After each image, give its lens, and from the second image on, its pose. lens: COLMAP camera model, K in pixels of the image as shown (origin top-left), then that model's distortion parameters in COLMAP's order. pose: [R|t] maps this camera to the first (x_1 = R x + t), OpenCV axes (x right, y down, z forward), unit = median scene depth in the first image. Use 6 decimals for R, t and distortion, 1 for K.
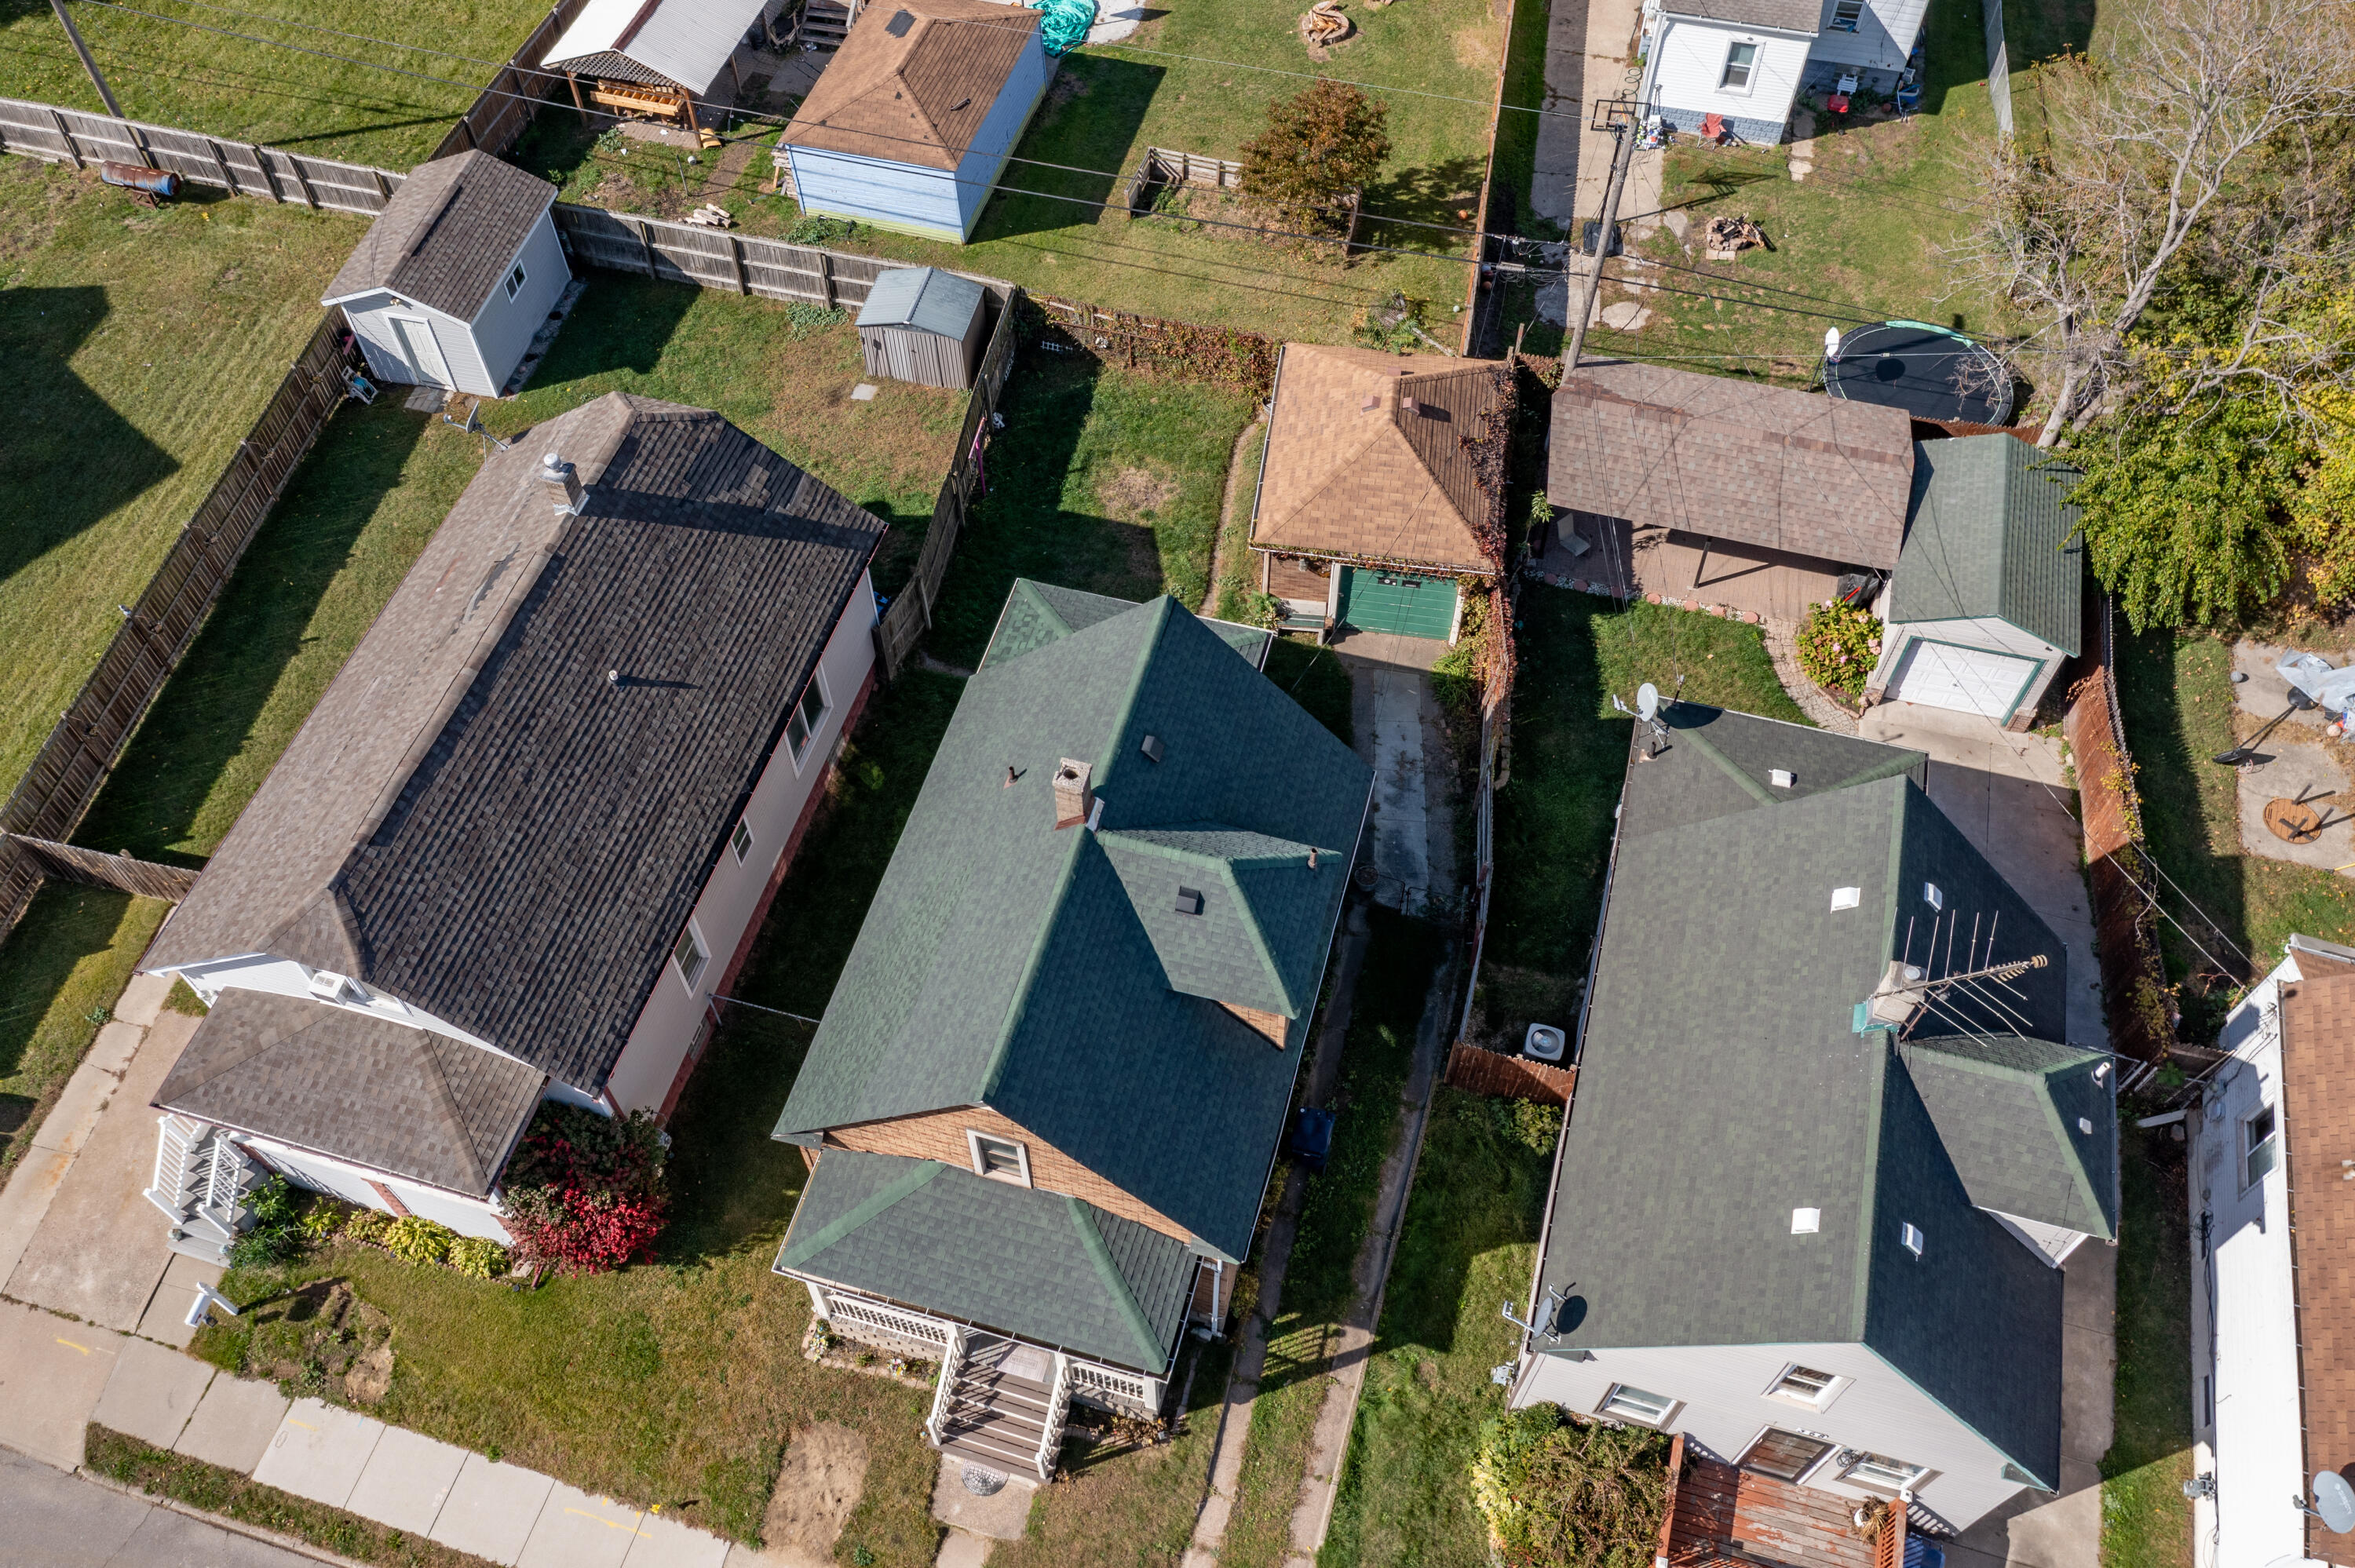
lens RADIAL K [[1848.0, 0, 1166.8], [0, 1848.0, 782.5], [0, 0, 1]] dist [-0.047562, 0.067510]
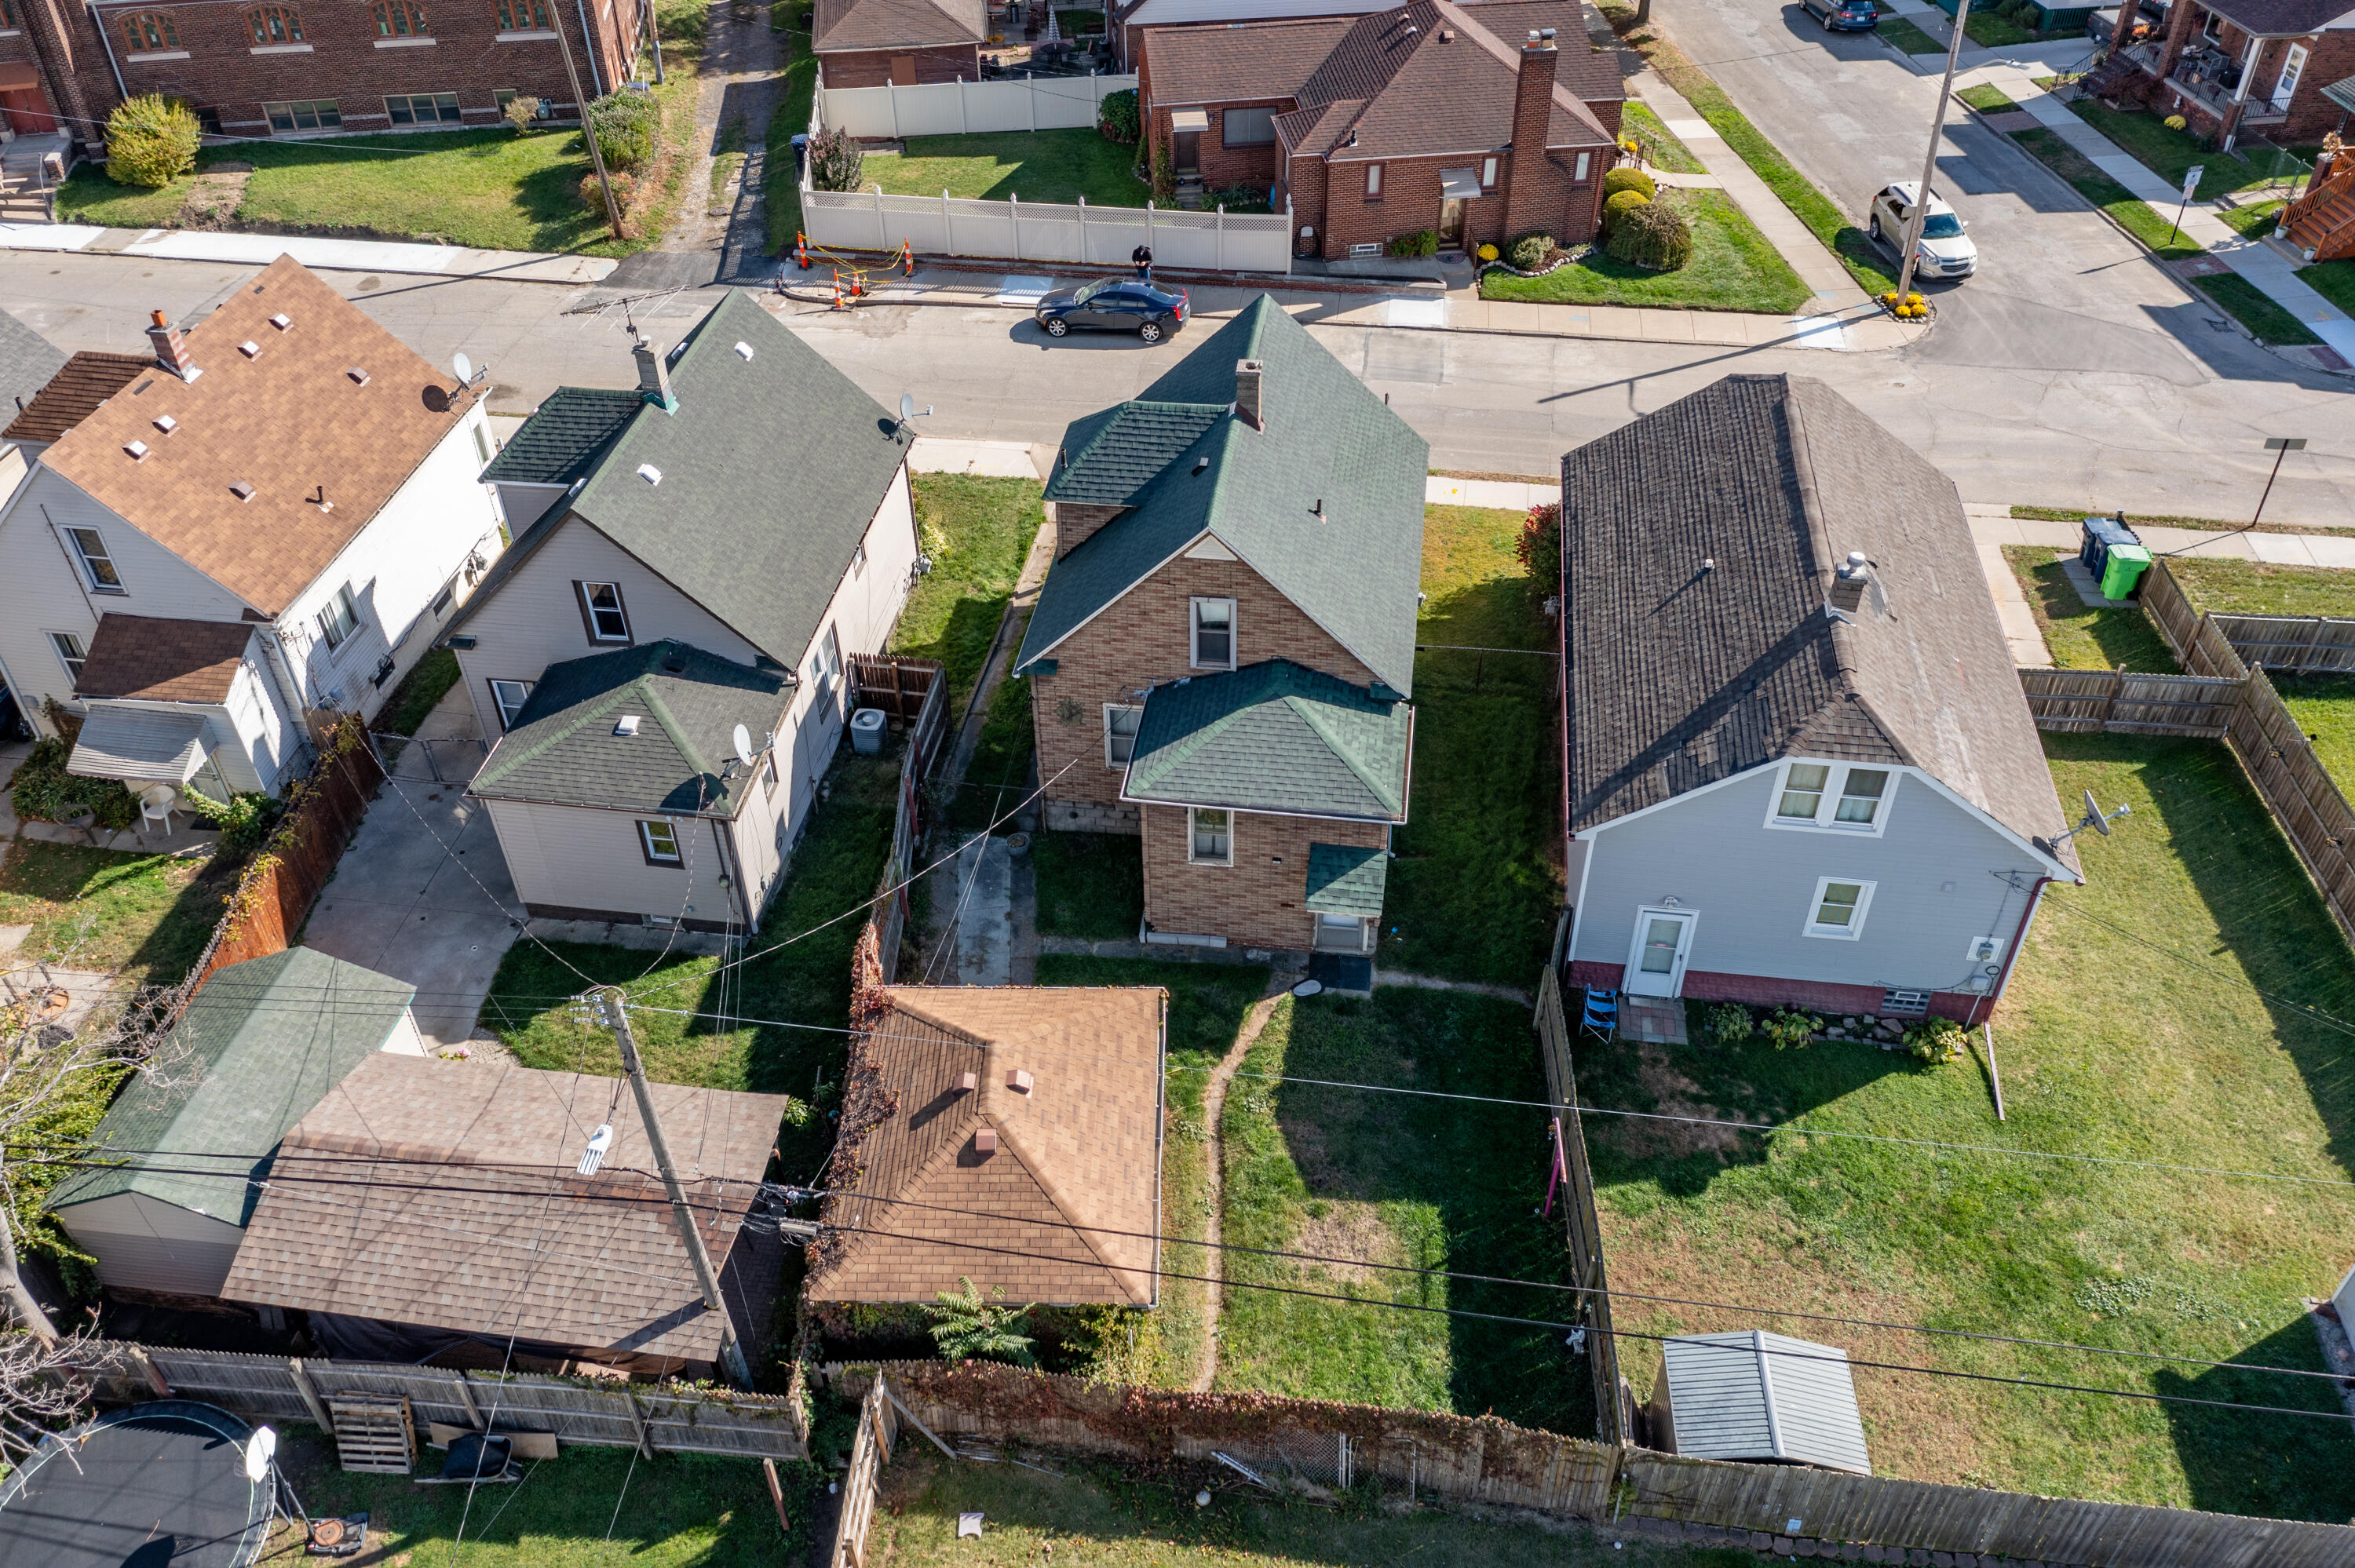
lens RADIAL K [[1851.6, 0, 1171.1], [0, 1851.6, 782.0], [0, 0, 1]] dist [-0.013202, 0.008410]
pose [[-0.991391, 0.099195, -0.085469, 0.127287], [-0.094575, -0.091041, 0.991346, -1.162488], [0.090555, 0.990894, 0.099639, 1.017381]]
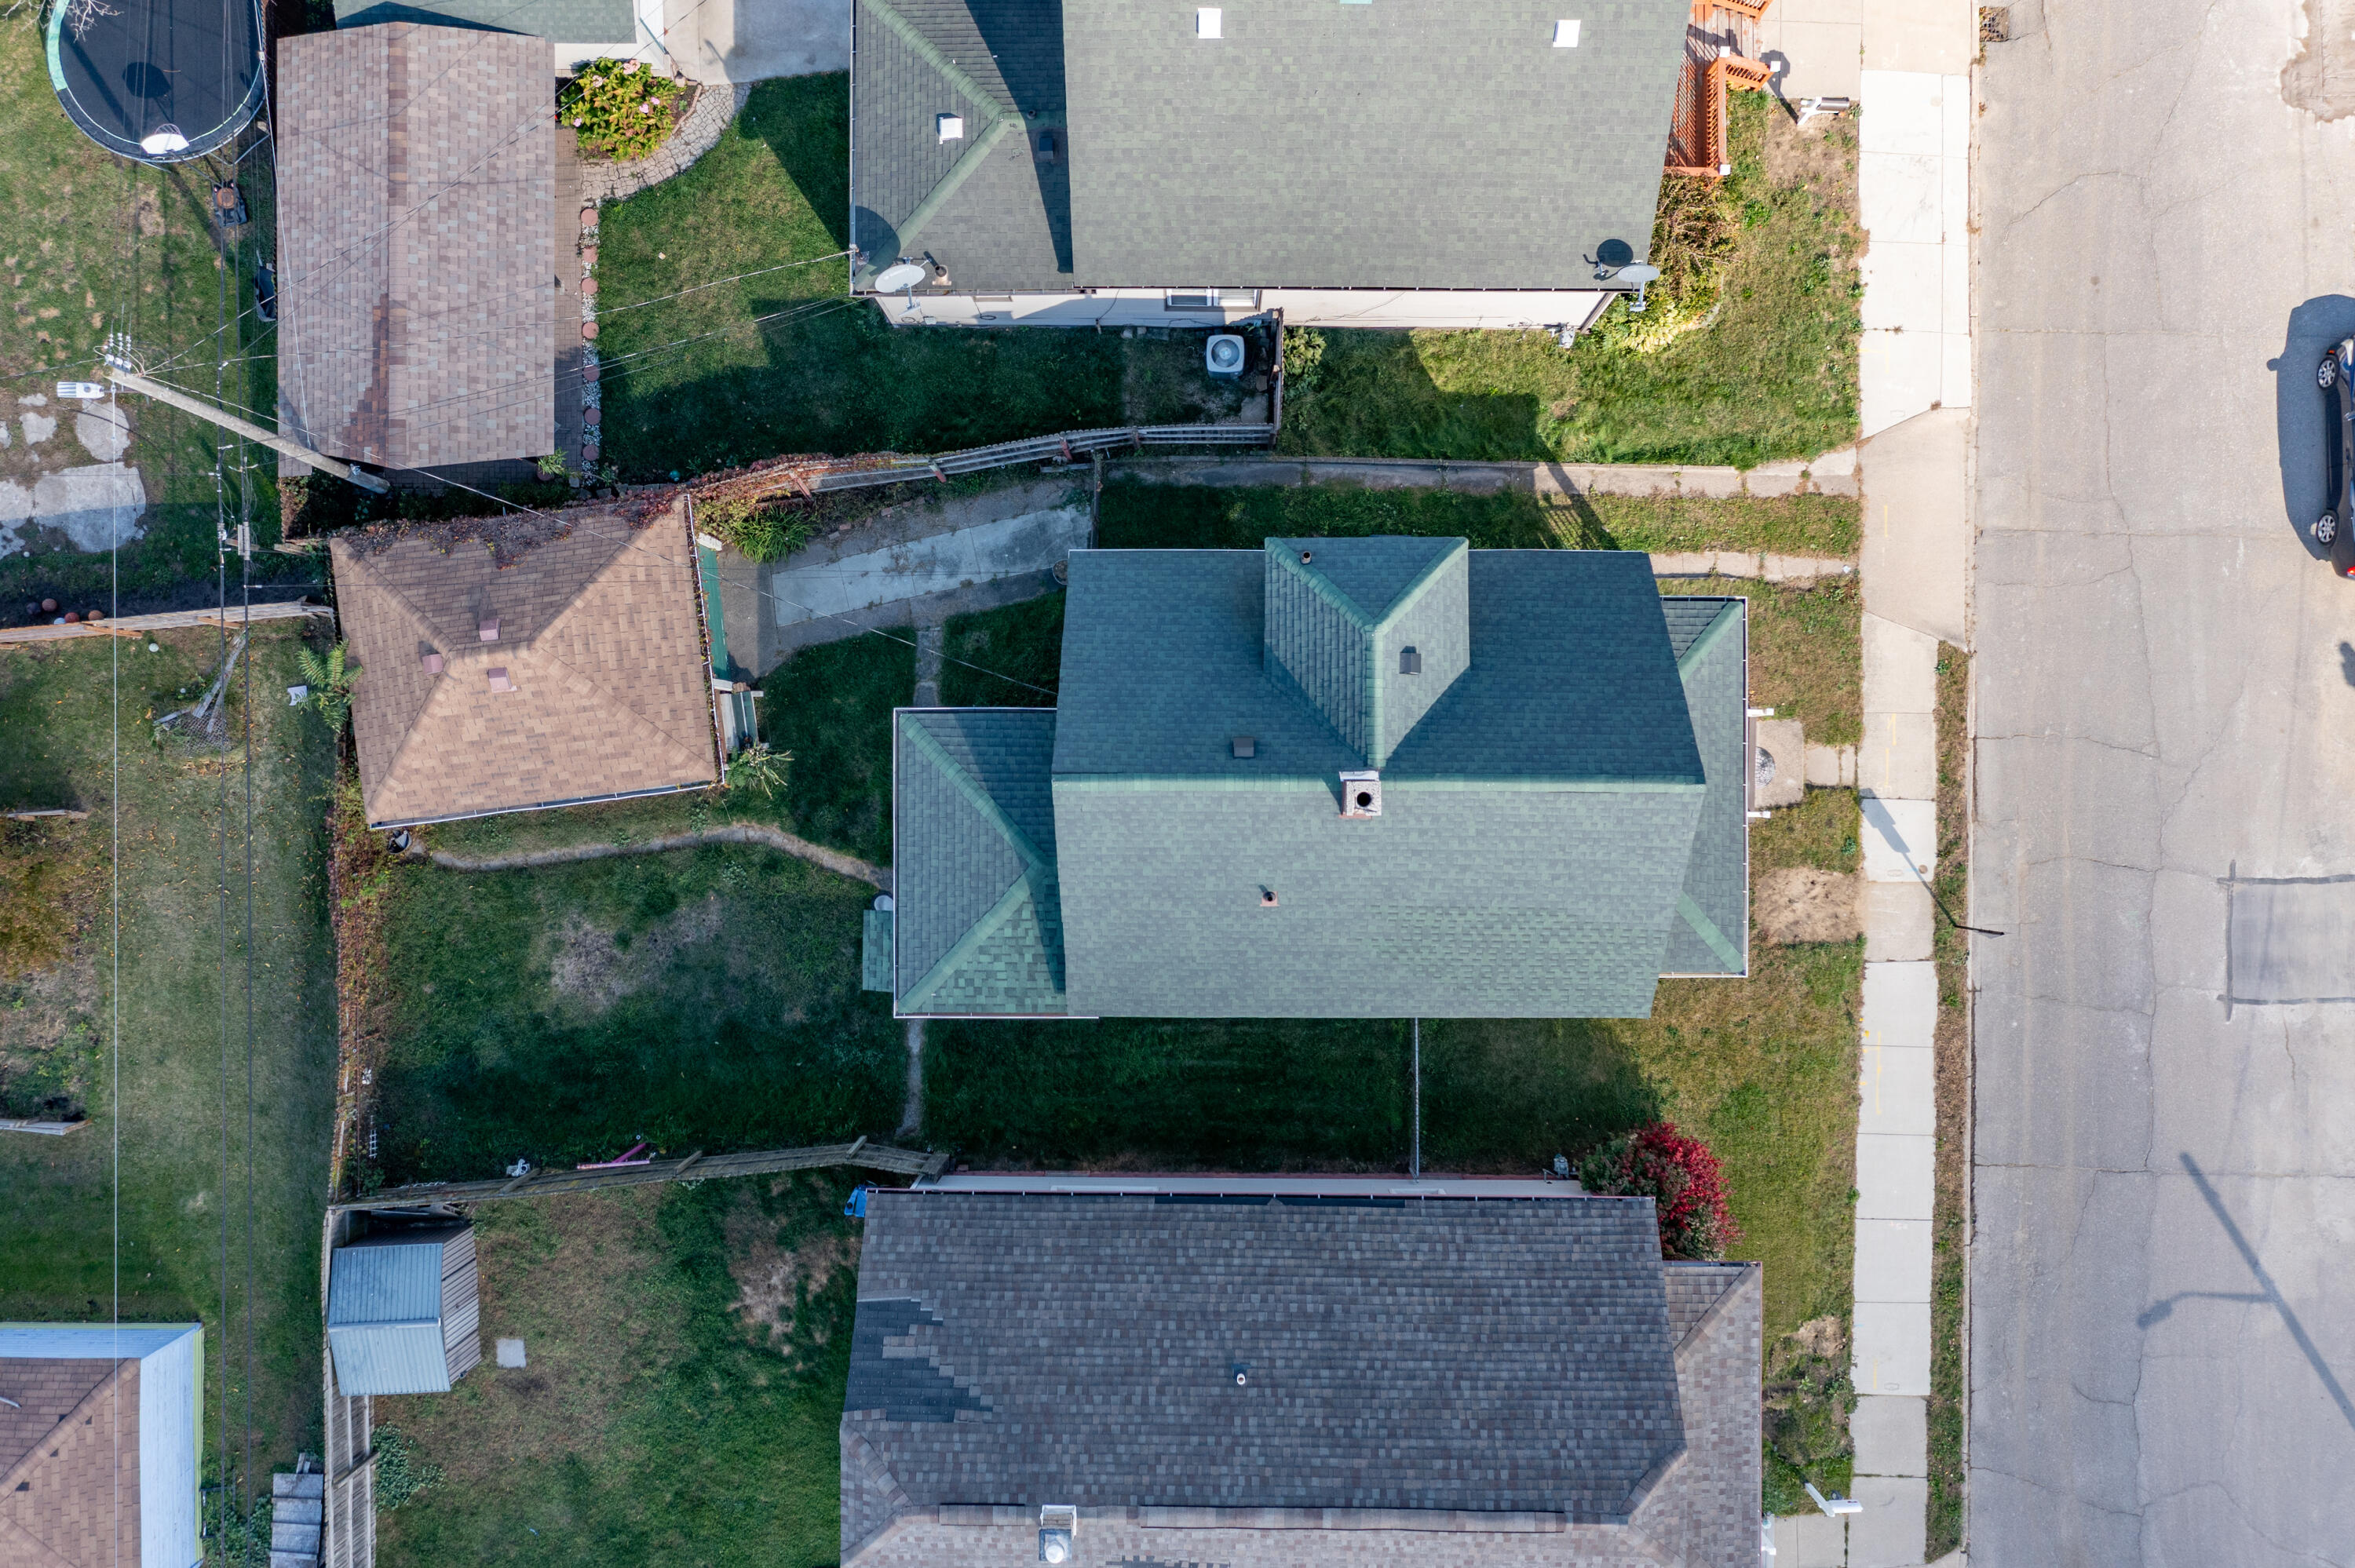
lens RADIAL K [[1913.8, 0, 1176.3], [0, 1913.8, 791.6], [0, 0, 1]] dist [-0.055501, 0.141565]
pose [[-0.268696, -0.963173, 0.009998, -0.028121], [0.800845, -0.217620, 0.557932, -0.550846], [-0.535209, 0.157920, 0.829826, 0.211200]]
